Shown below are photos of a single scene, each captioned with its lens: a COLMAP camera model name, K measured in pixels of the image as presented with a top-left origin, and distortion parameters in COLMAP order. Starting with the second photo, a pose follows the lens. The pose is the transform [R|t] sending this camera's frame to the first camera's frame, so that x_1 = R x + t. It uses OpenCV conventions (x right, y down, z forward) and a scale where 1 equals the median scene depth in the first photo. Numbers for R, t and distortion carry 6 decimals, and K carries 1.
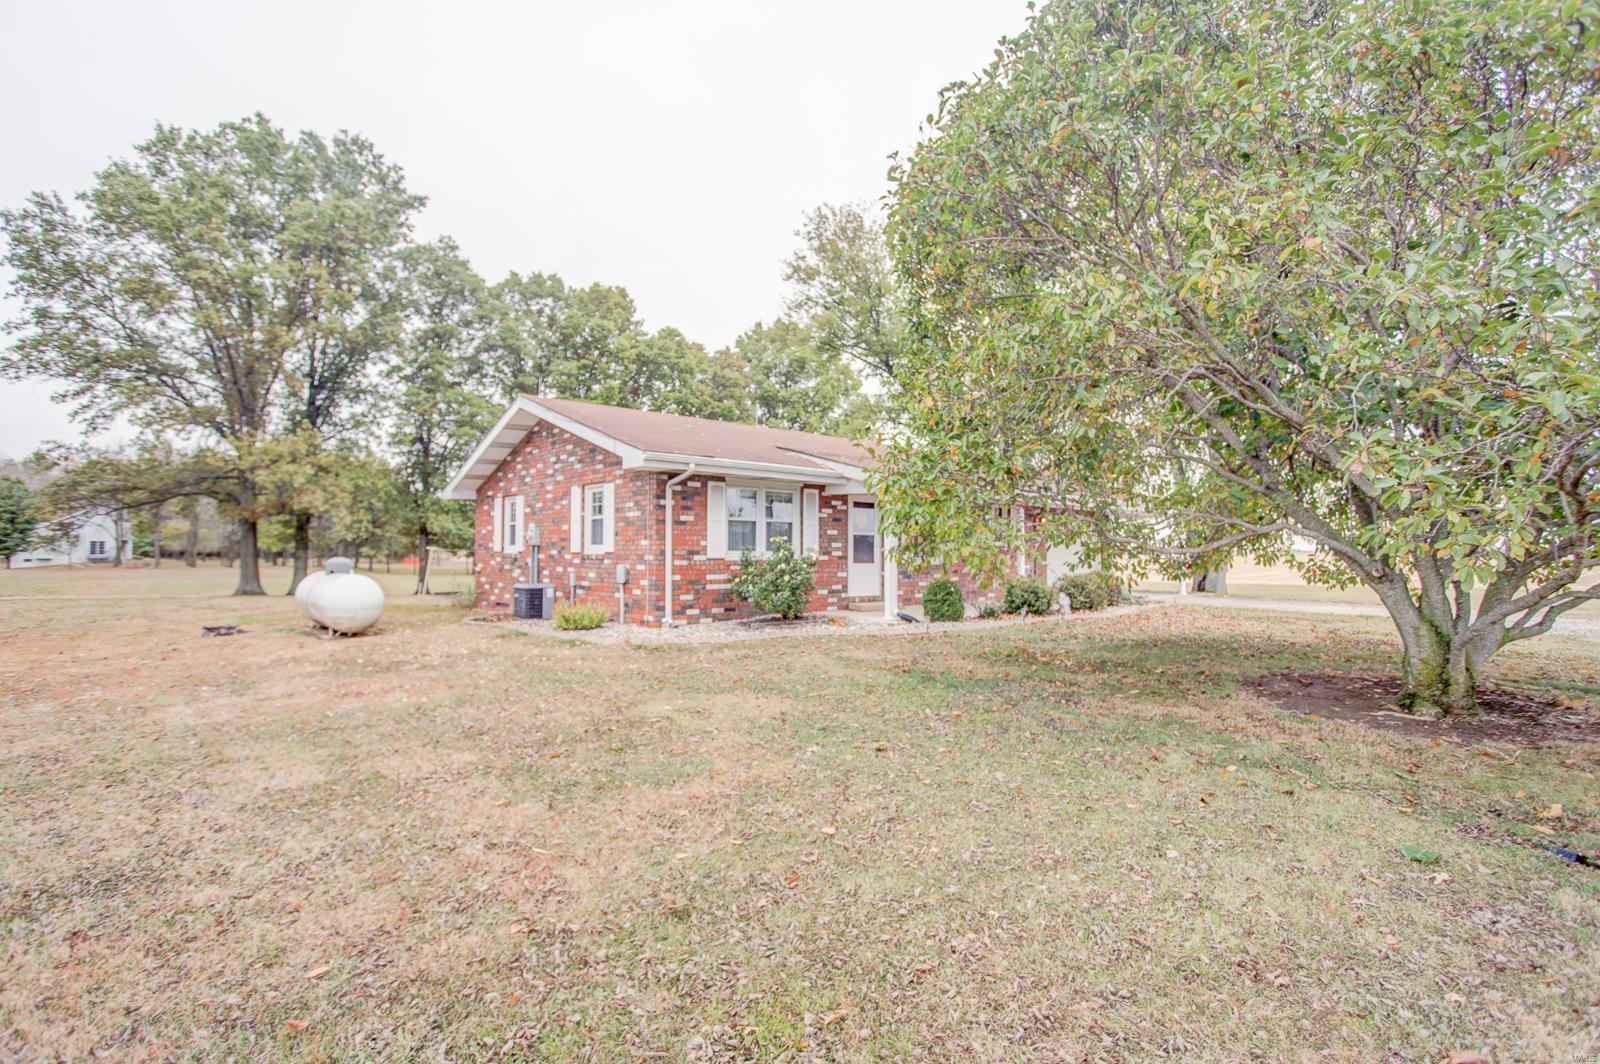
lens RADIAL K [[789.7, 0, 800.0], [0, 789.7, 532.0], [0, 0, 1]] dist [-0.029466, 0.001298]
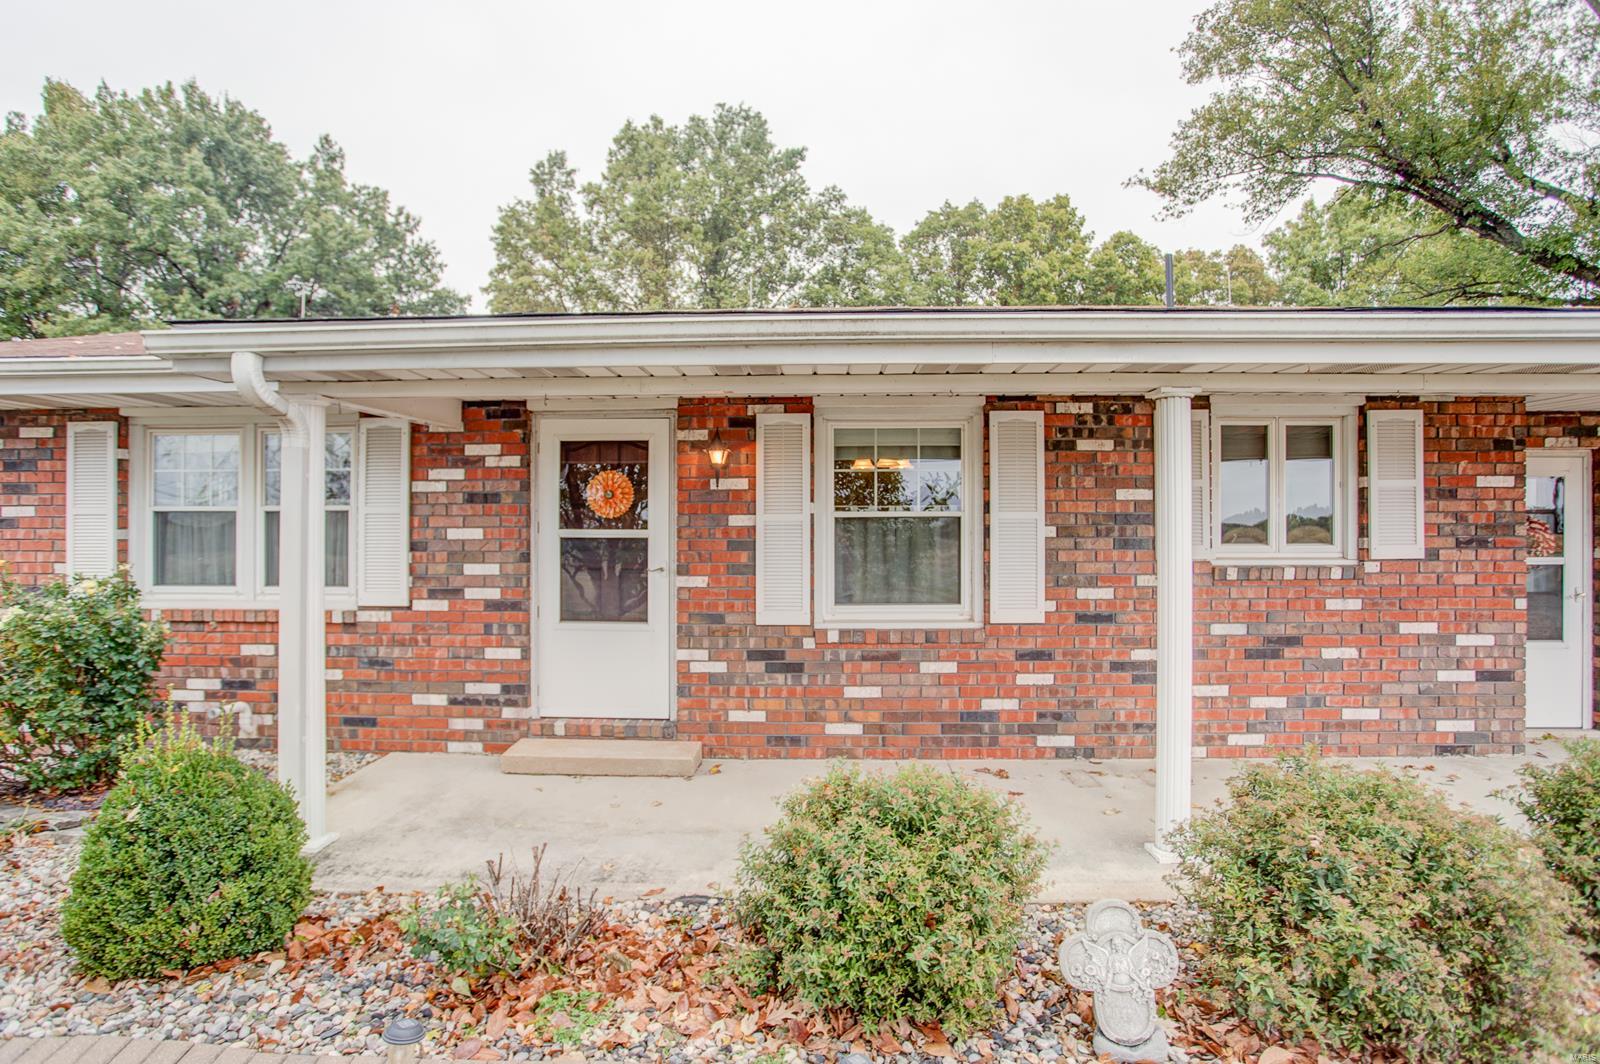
lens RADIAL K [[789.7, 0, 800.0], [0, 789.7, 532.0], [0, 0, 1]] dist [-0.029466, 0.001298]
pose [[0.732479, -0.002917, -0.680784, 0.389247], [0.025332, 0.999415, 0.022974, -0.004756], [0.680319, -0.034074, 0.732124, 0.840119]]
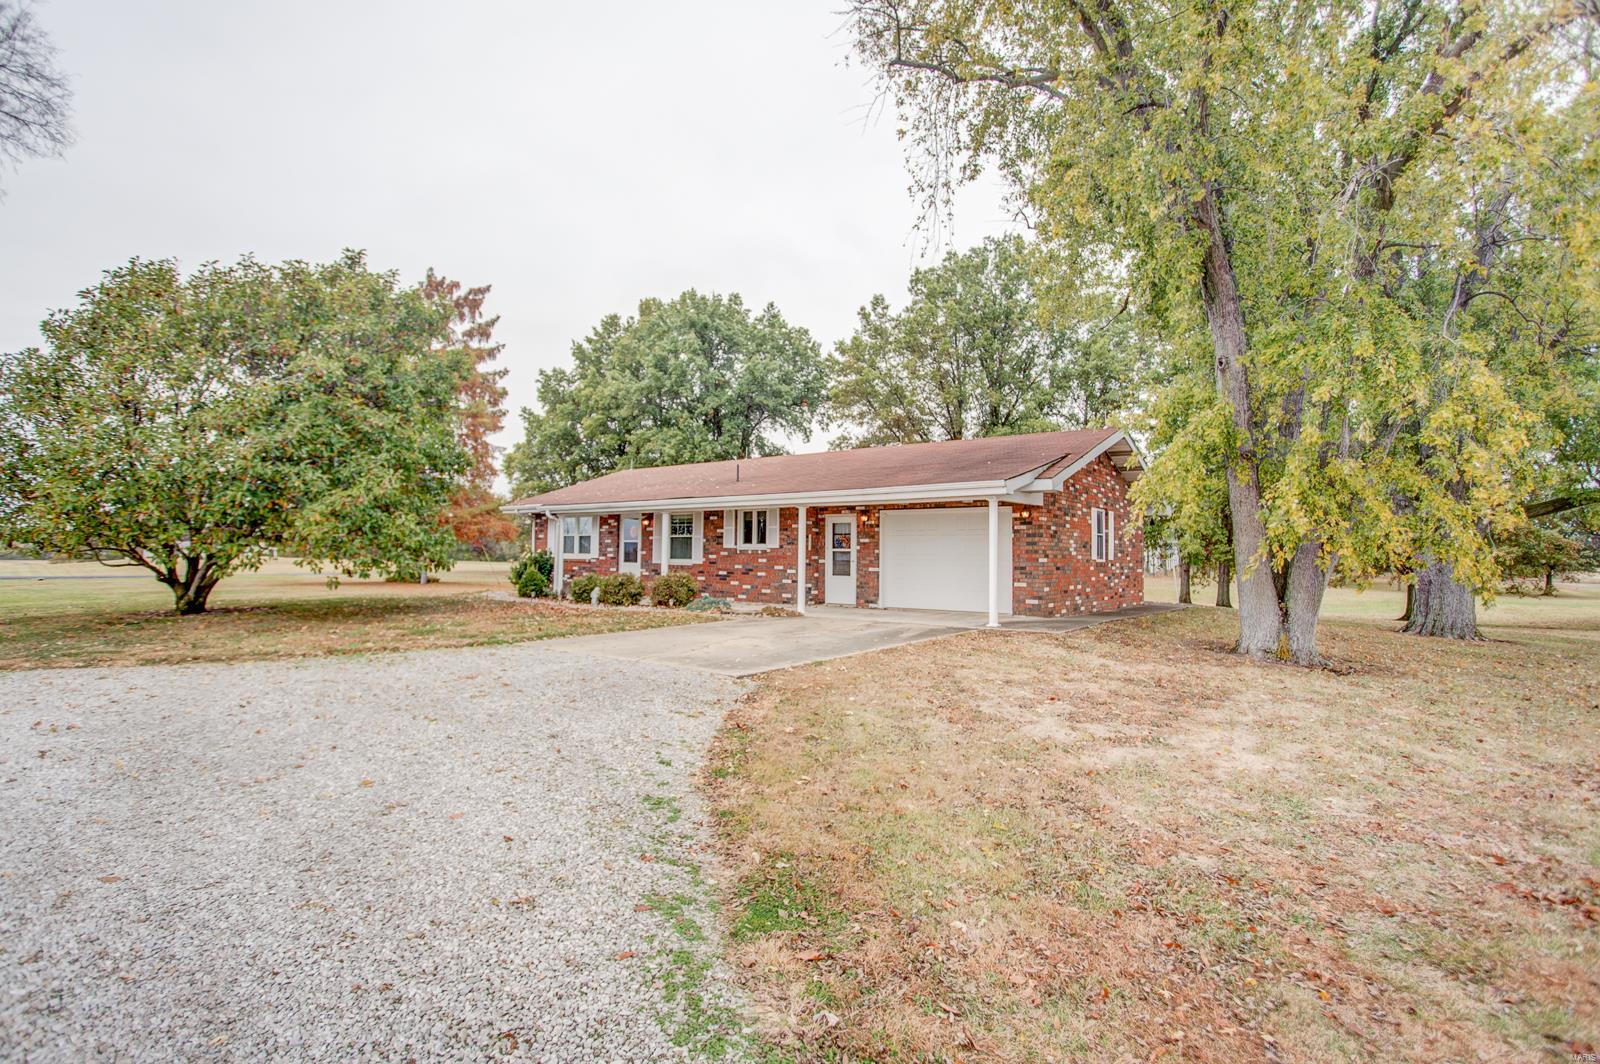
lens RADIAL K [[789.7, 0, 800.0], [0, 789.7, 532.0], [0, 0, 1]] dist [-0.029466, 0.001298]
pose [[0.177742, -0.025014, -0.983759, 1.577118], [0.024854, 0.999472, -0.020923, 0.023447], [0.983763, -0.020731, 0.178270, 1.087695]]
